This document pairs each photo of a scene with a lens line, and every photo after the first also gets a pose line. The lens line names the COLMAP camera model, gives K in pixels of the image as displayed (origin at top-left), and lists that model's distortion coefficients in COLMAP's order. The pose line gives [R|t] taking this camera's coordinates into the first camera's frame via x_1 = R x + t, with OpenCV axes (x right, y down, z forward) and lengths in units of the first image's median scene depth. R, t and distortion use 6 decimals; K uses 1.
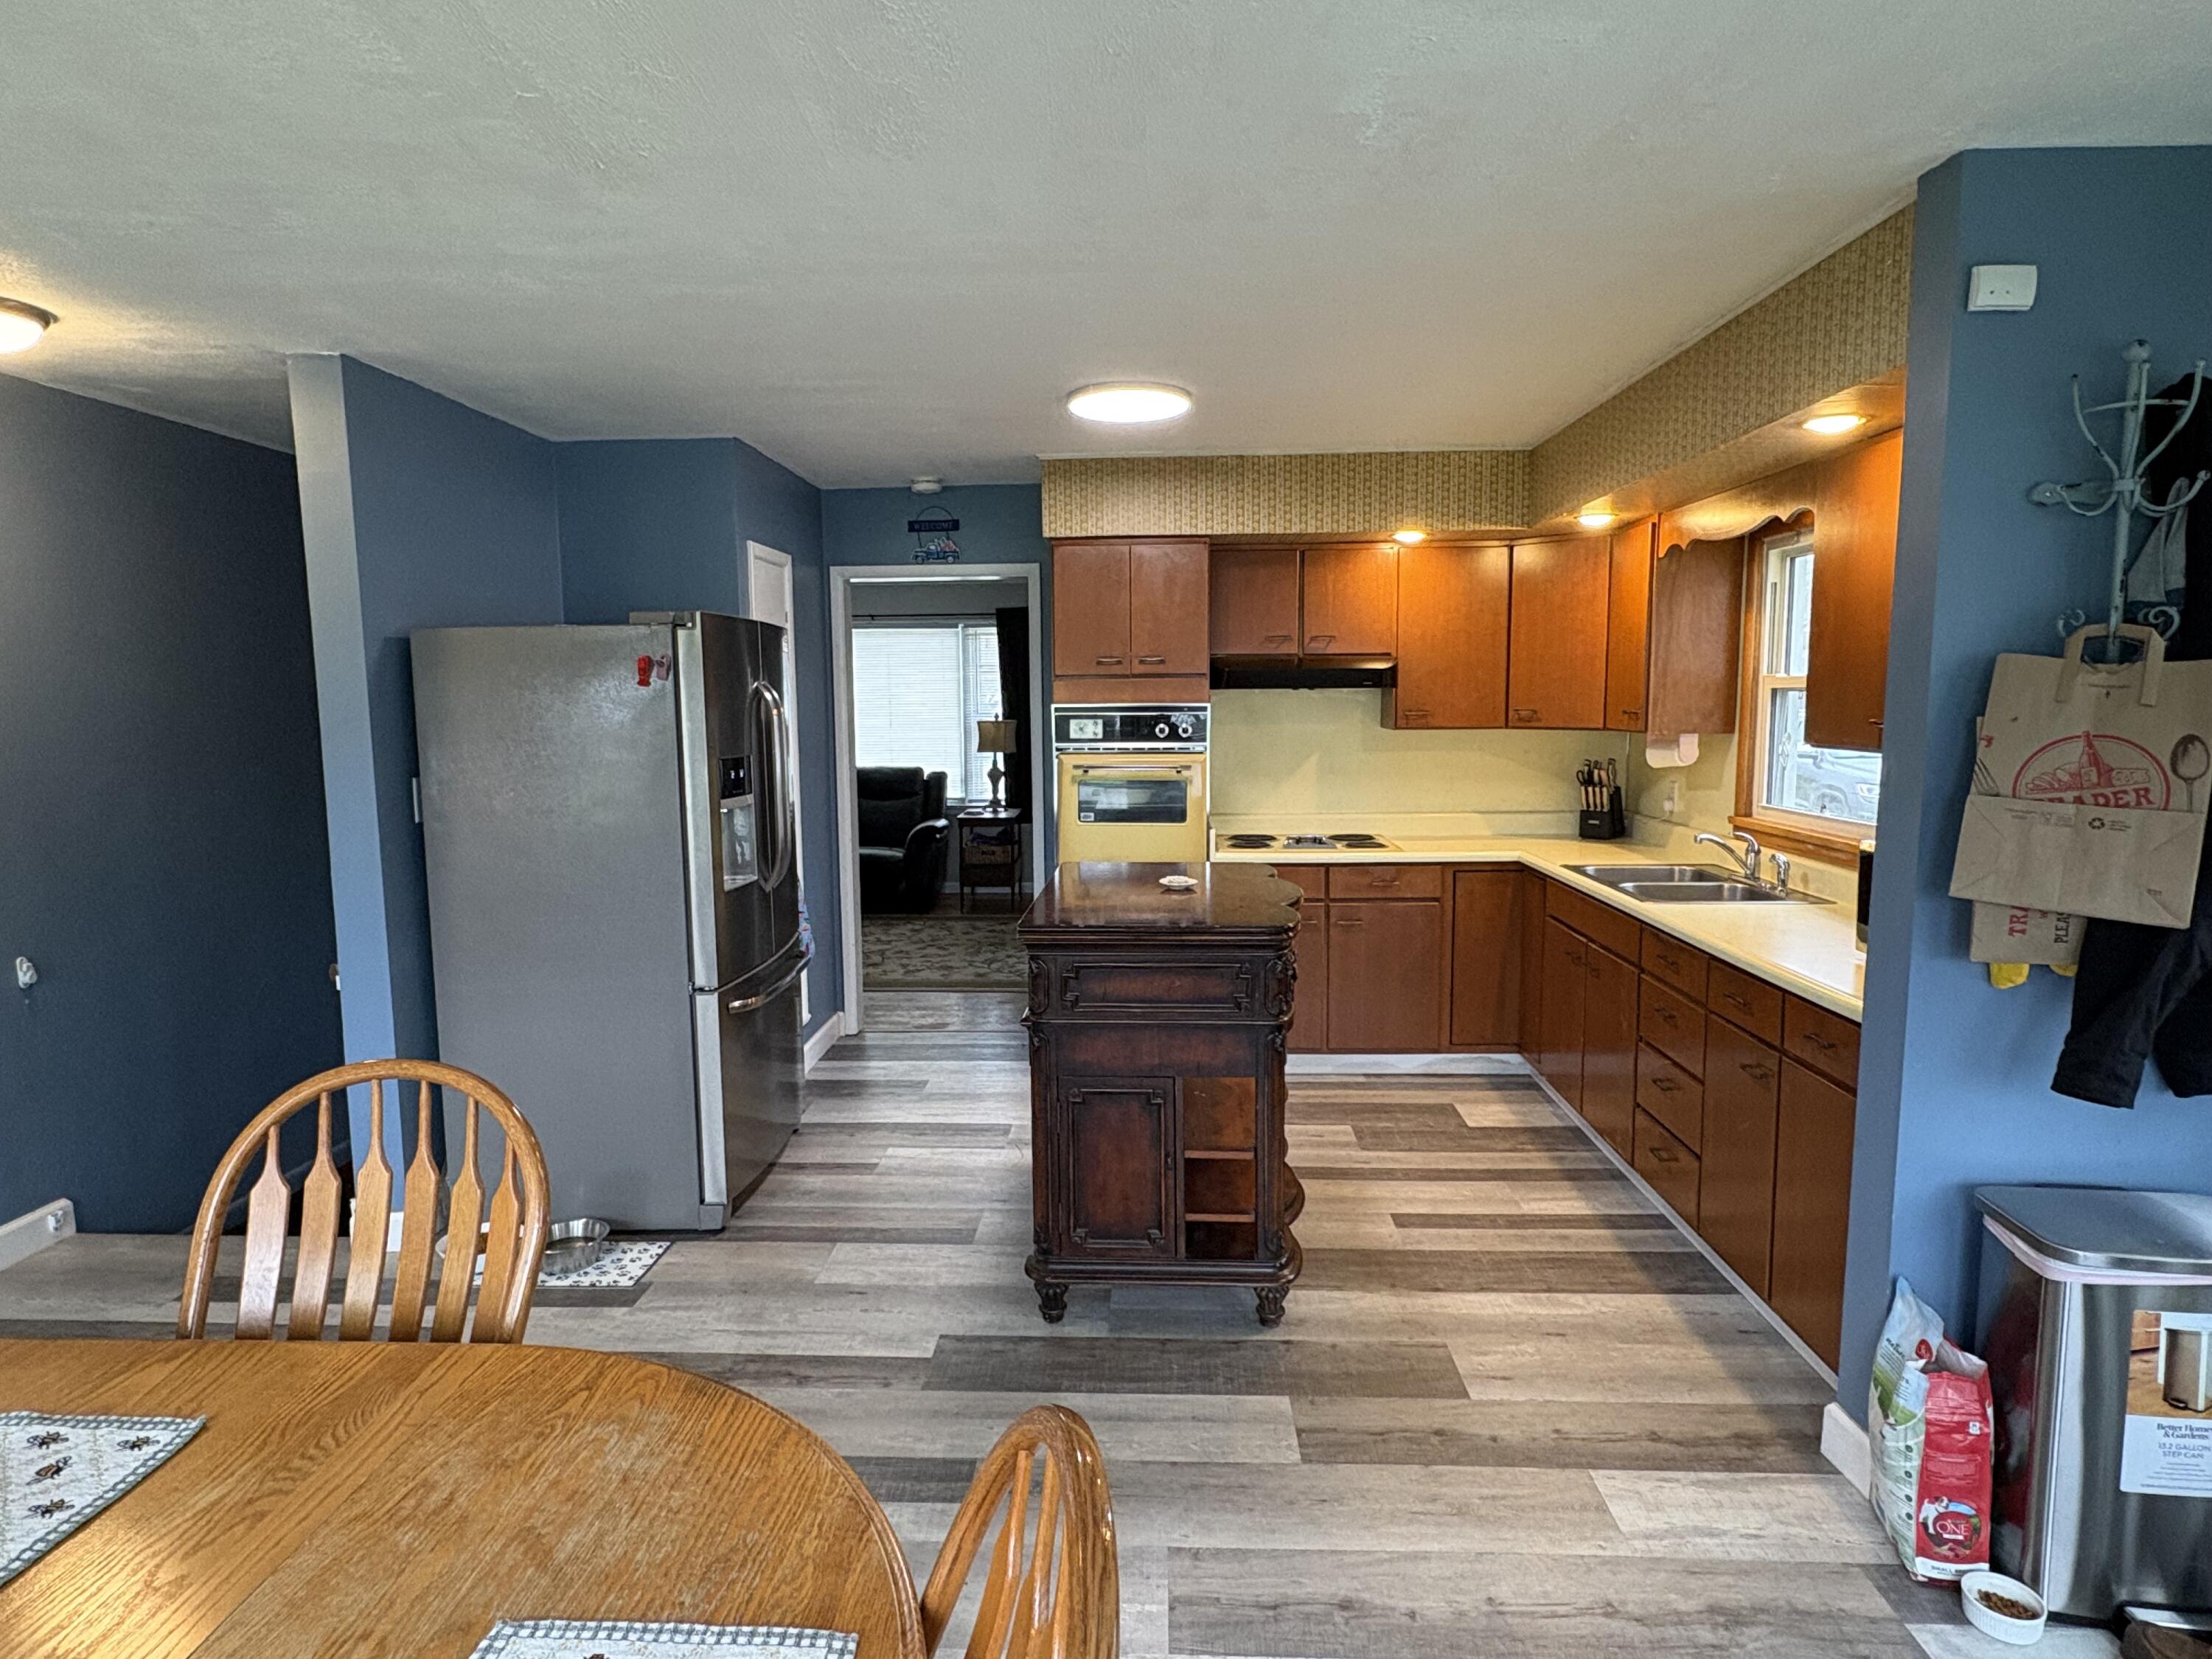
lens RADIAL K [[1255.4, 0, 1106.0], [0, 1255.4, 829.5], [0, 0, 1]] dist [-0.001352, 0.001131]
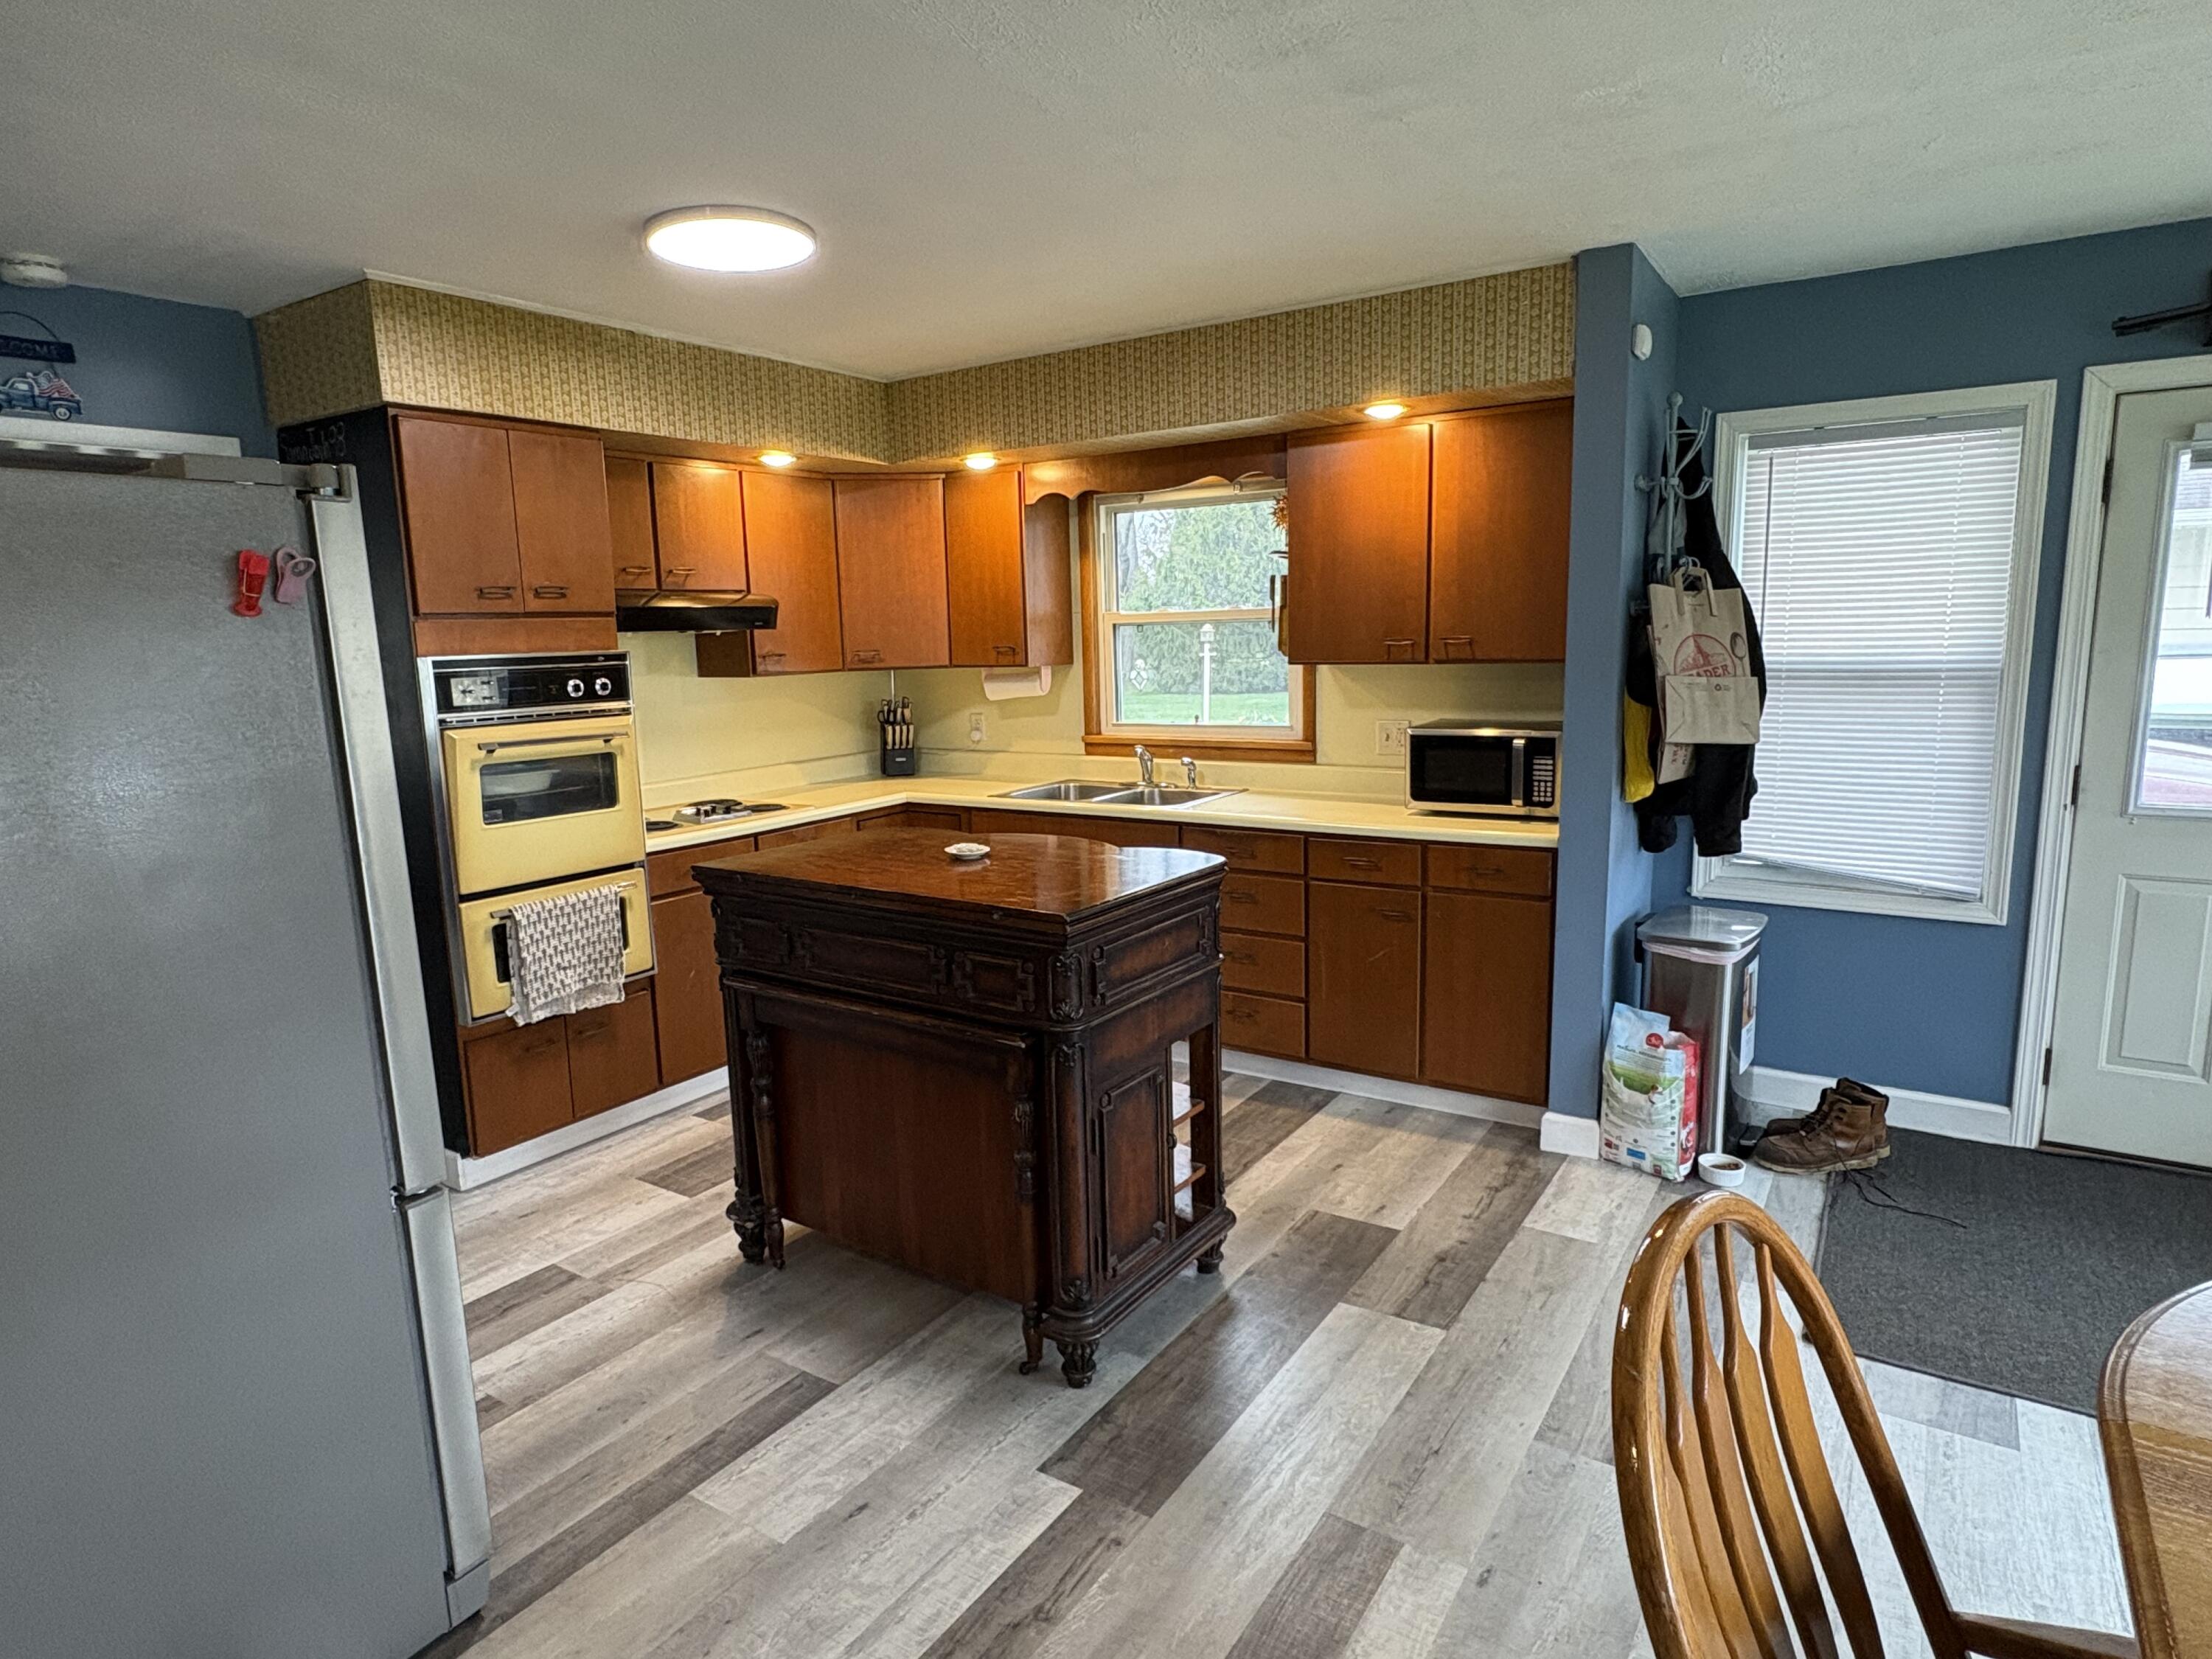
lens RADIAL K [[1255.4, 0, 1106.0], [0, 1255.4, 829.5], [0, 0, 1]] dist [-0.001352, 0.001131]
pose [[0.512315, -0.142612, 0.846874, -0.446631], [0.116890, 0.988518, 0.095753, -0.030766], [-0.850805, 0.049936, 0.523103, 0.351004]]
